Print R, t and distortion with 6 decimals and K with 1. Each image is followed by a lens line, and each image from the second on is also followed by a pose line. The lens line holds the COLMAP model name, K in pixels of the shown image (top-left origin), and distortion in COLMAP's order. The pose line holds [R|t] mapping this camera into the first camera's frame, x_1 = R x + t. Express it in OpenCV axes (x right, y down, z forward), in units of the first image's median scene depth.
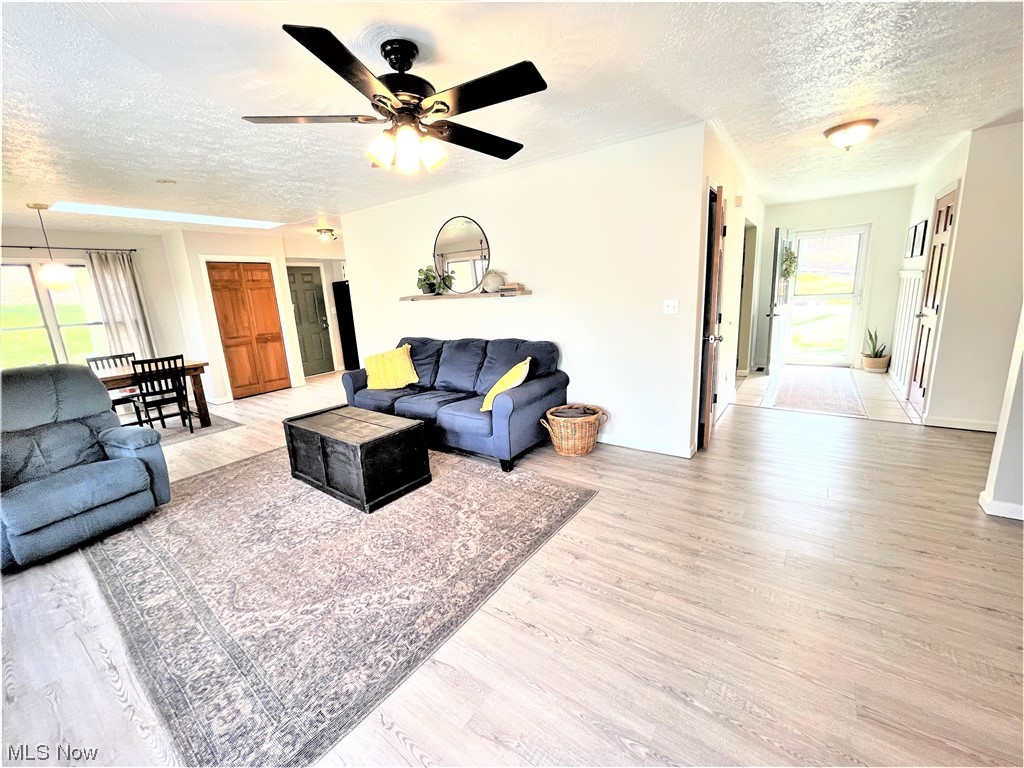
lens RADIAL K [[415.1, 0, 509.6], [0, 415.1, 381.0], [0, 0, 1]] dist [-0.007957, 0.005163]
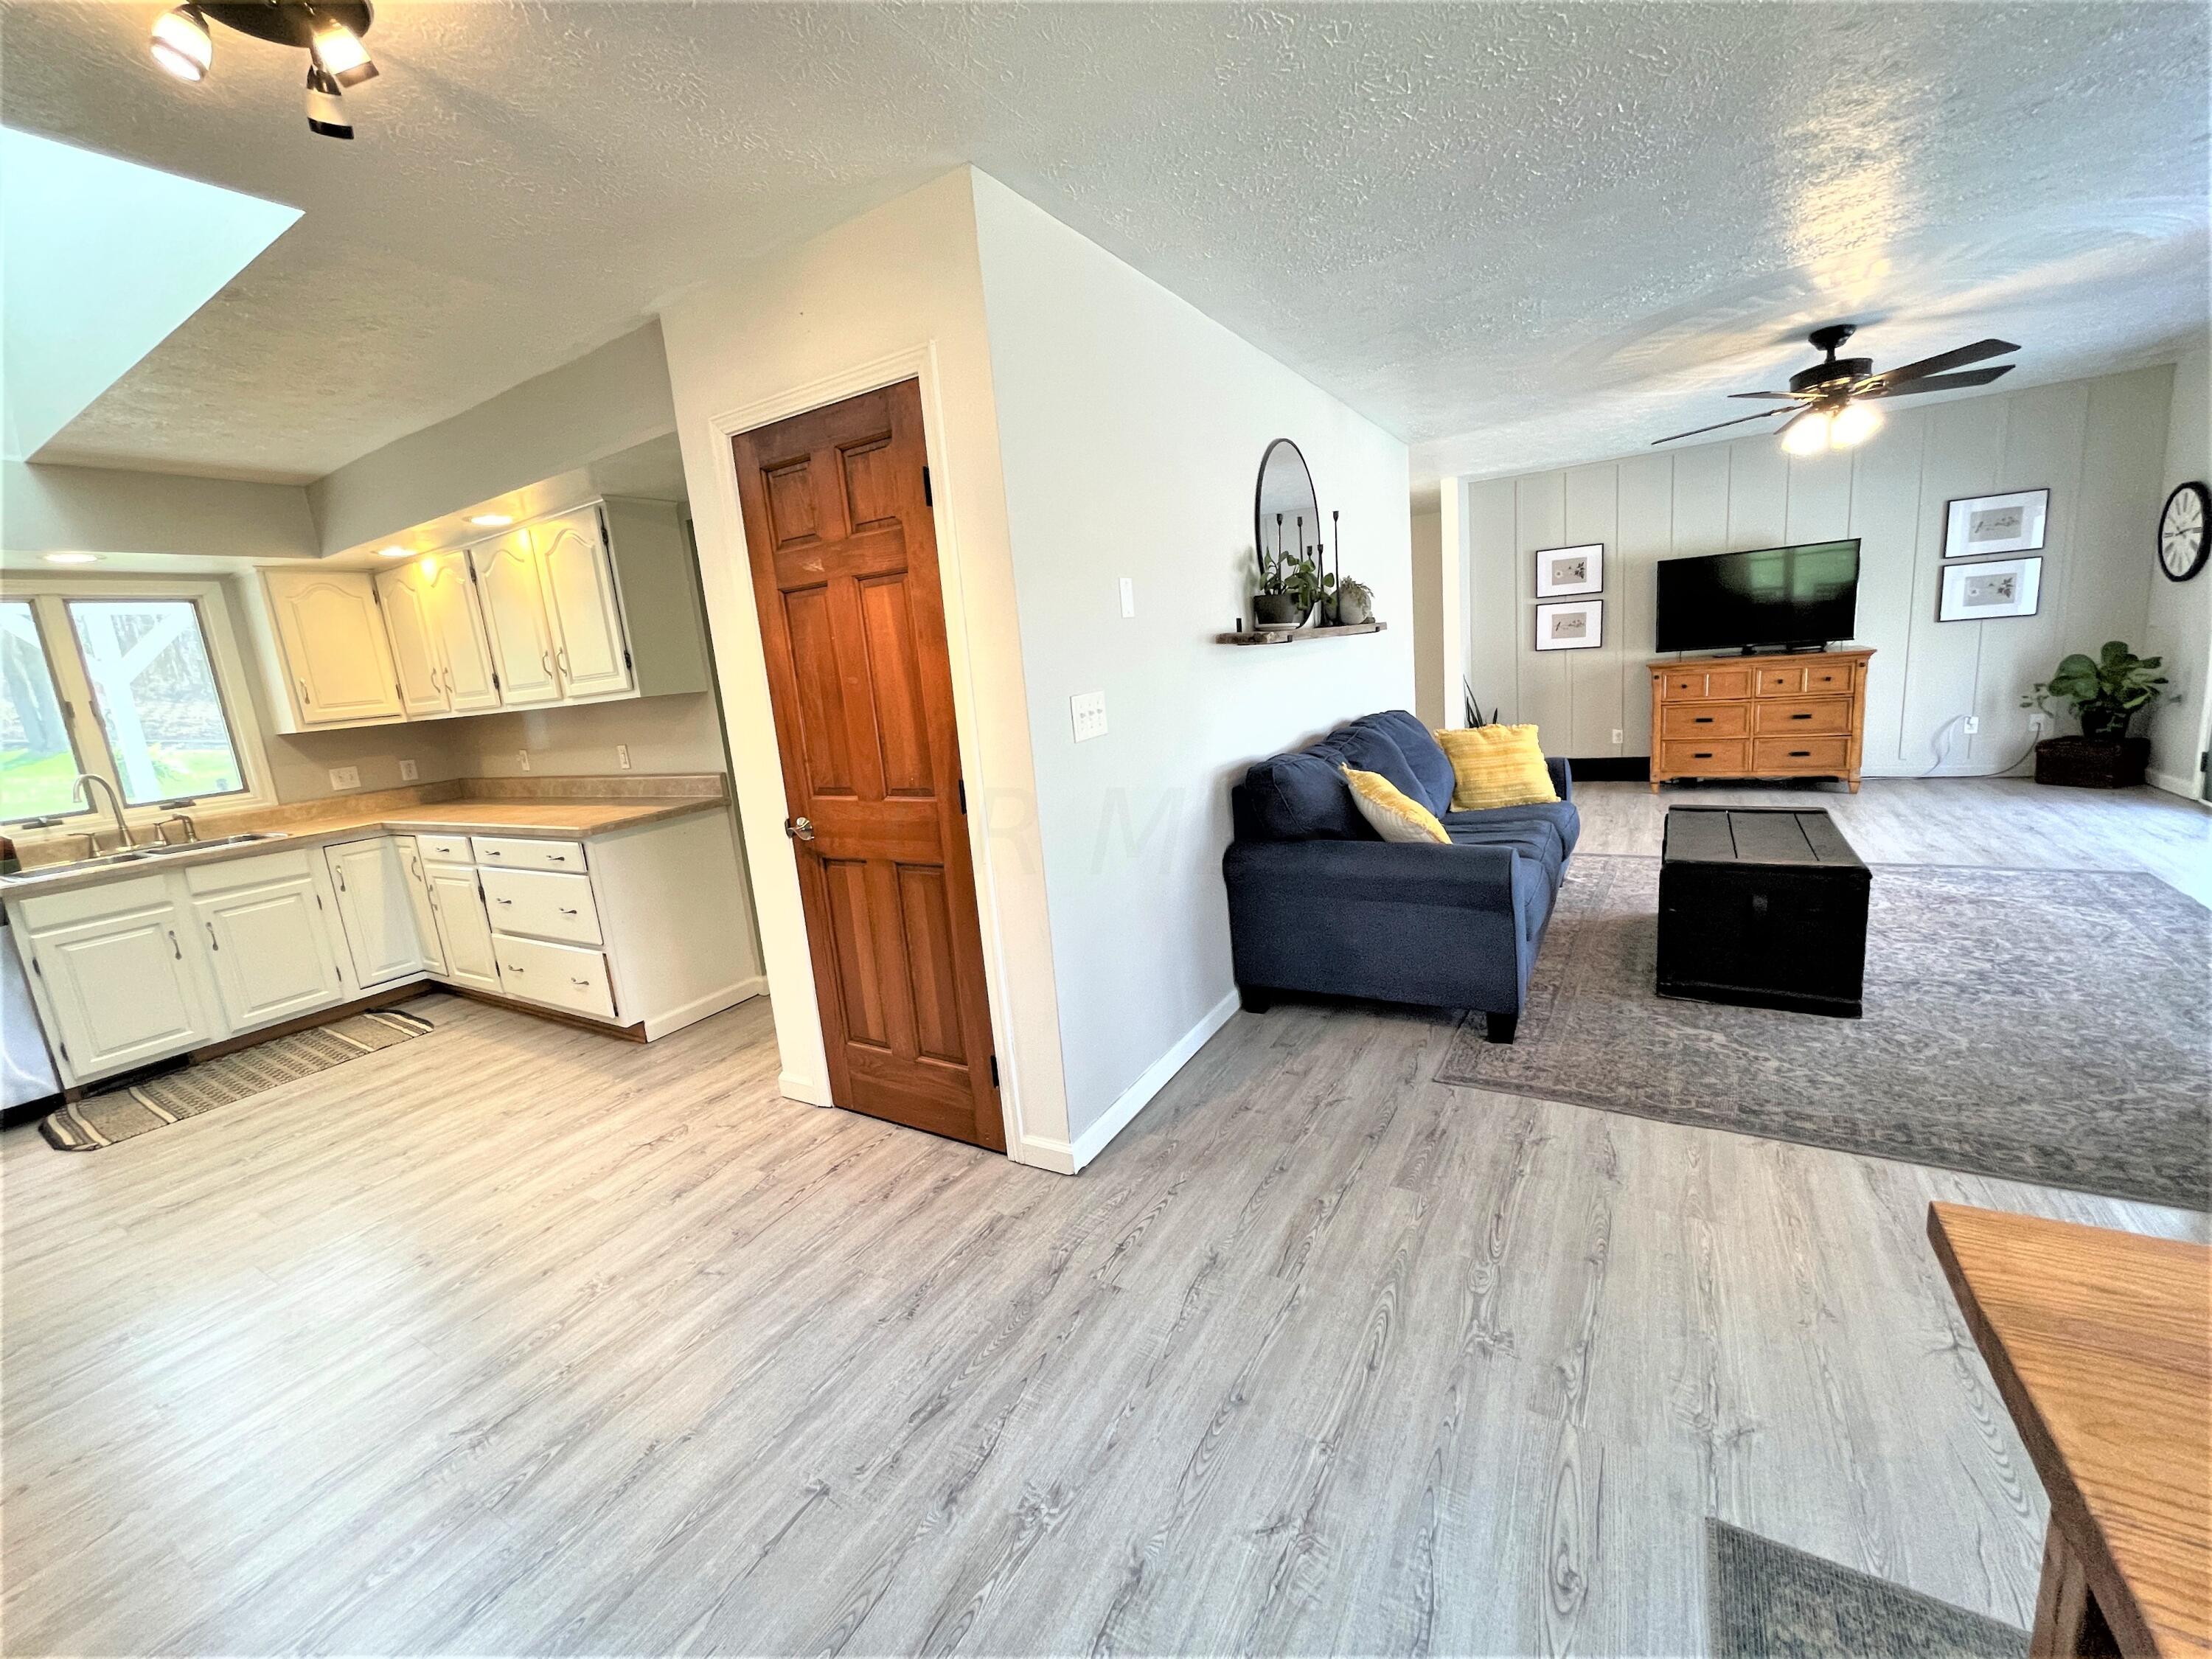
lens RADIAL K [[896.9, 0, 1092.7], [0, 896.9, 820.9], [0, 0, 1]] dist [-0.001395, -0.000290]
pose [[-0.071255, -0.123538, 0.989778, -1.480995], [0.307054, 0.941397, 0.139604, -0.326617], [-0.949021, 0.313863, -0.029146, 1.911310]]
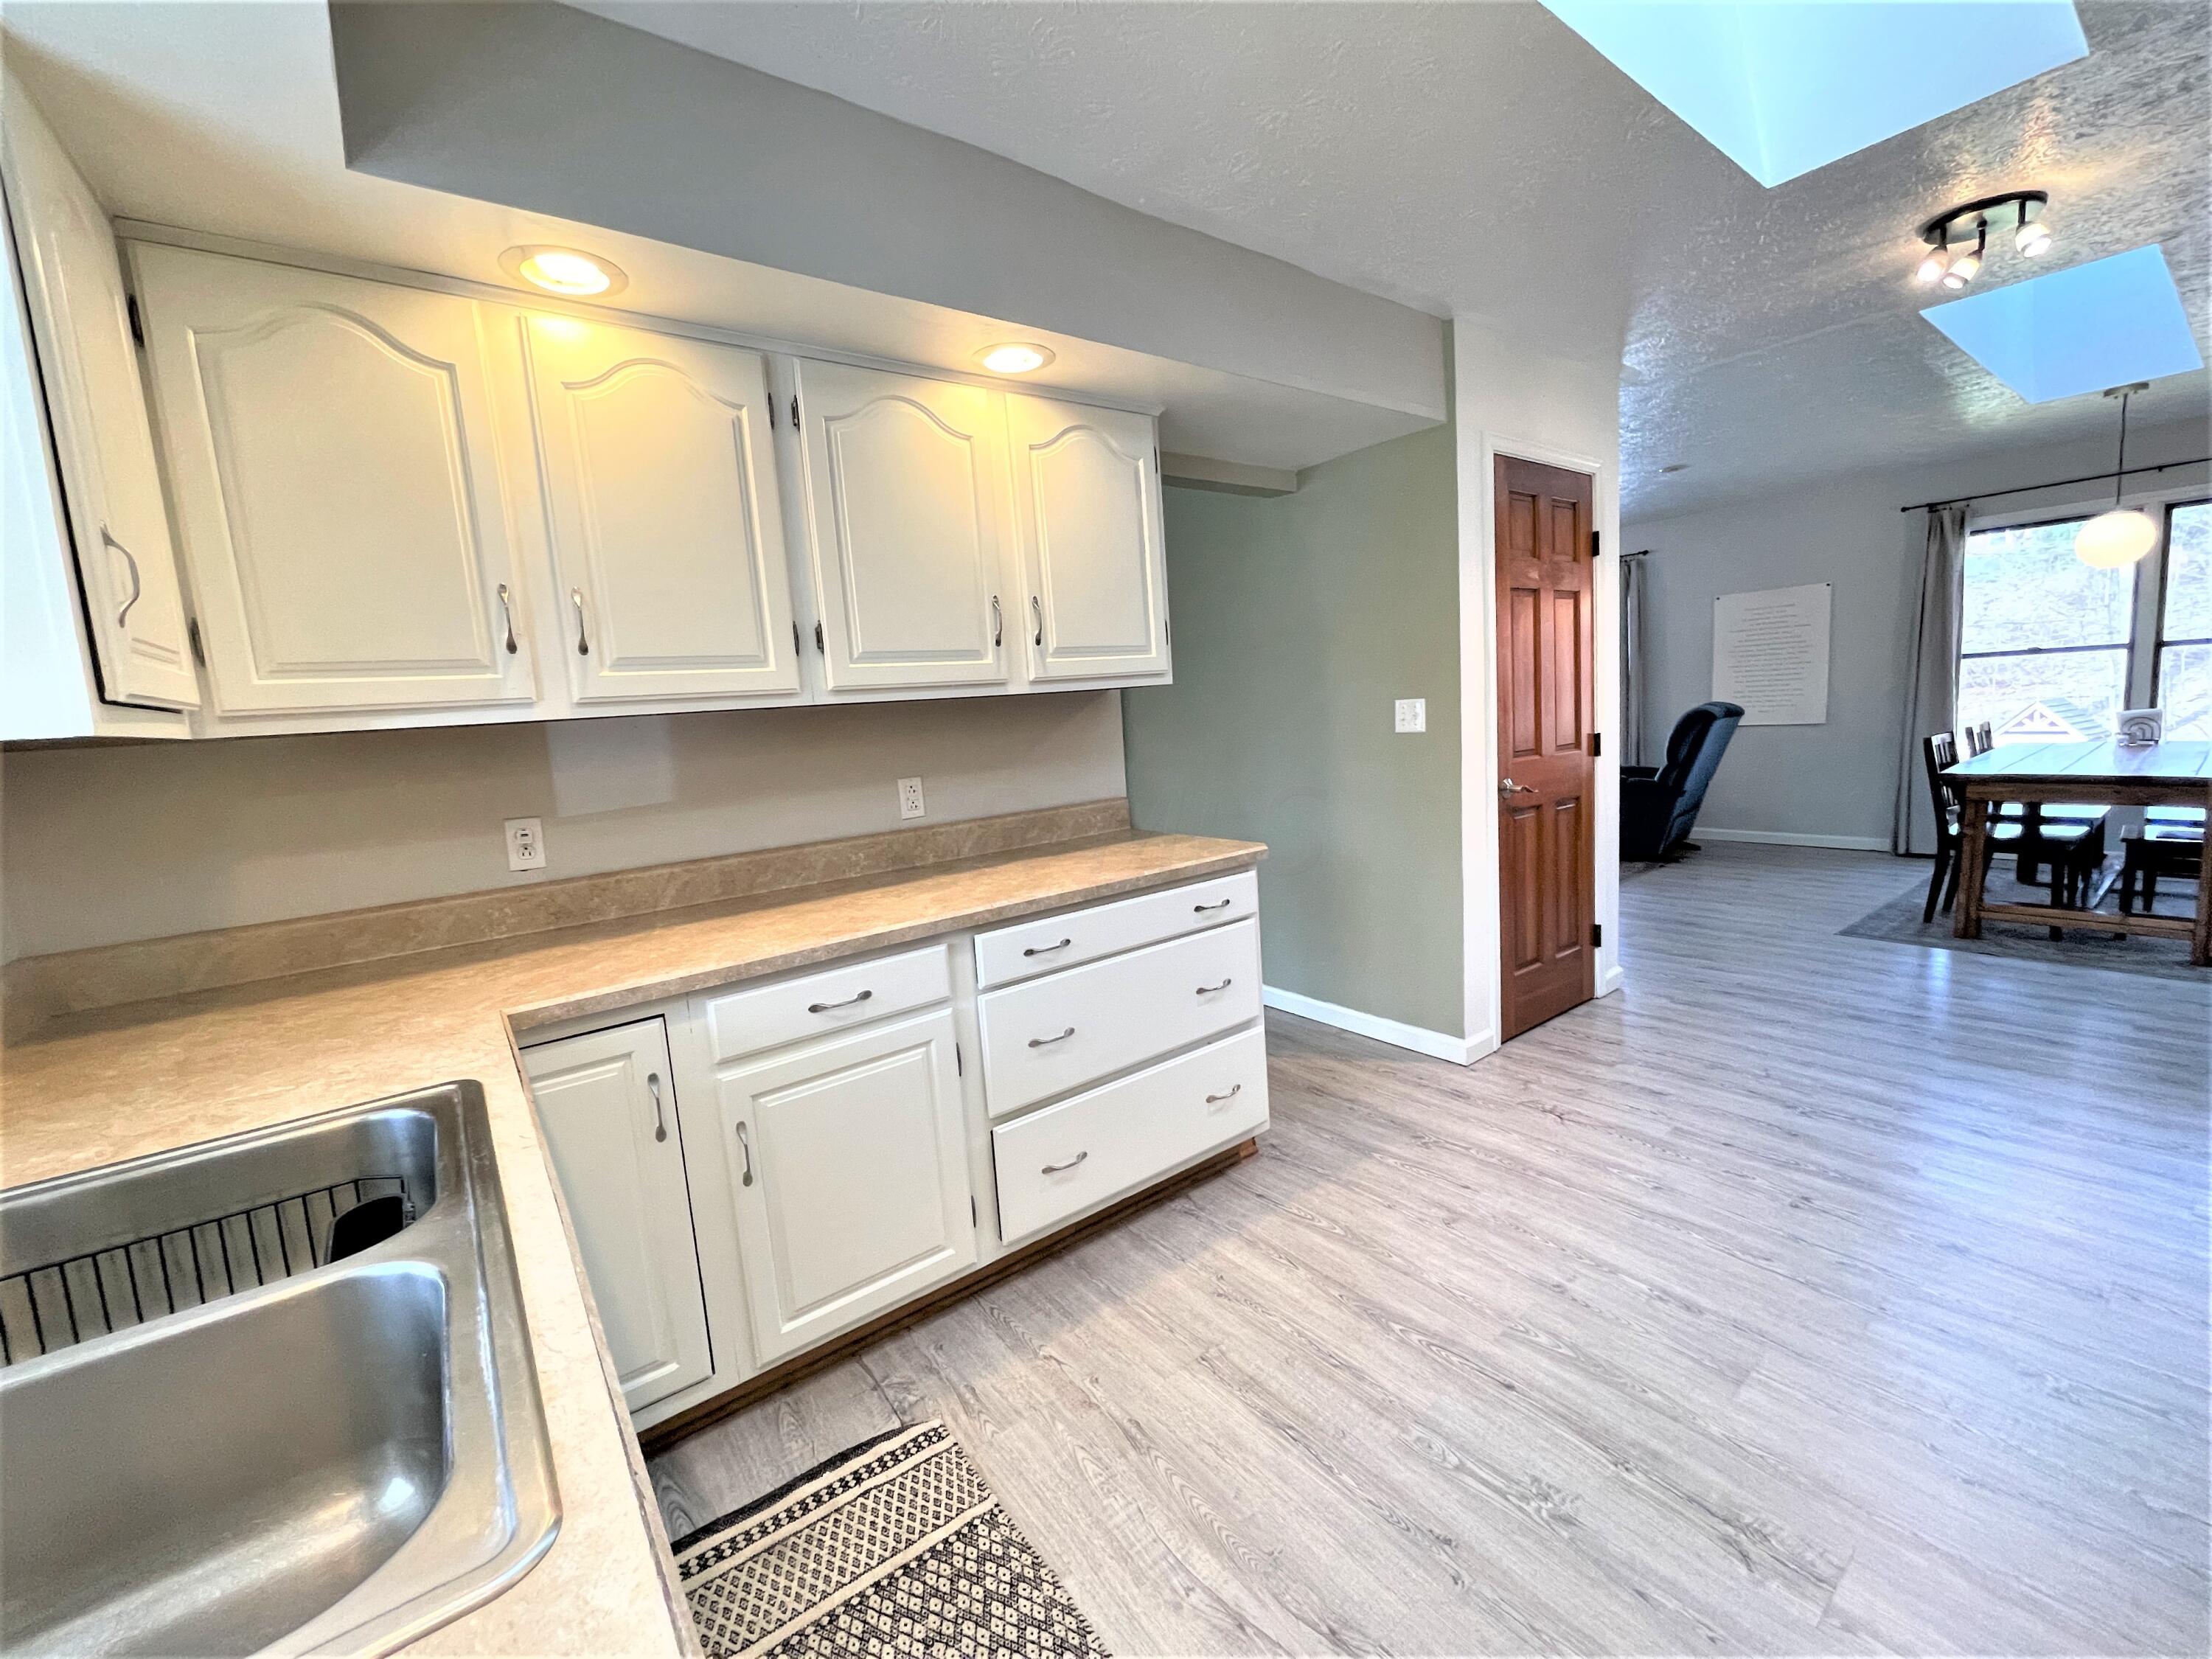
lens RADIAL K [[896.9, 0, 1092.7], [0, 896.9, 820.9], [0, 0, 1]] dist [-0.001395, -0.000290]
pose [[-0.949413, 0.080000, 0.303669, -0.428243], [0.176423, 0.935858, 0.305032, -0.652719], [-0.259789, 0.343176, -0.902630, 3.247641]]
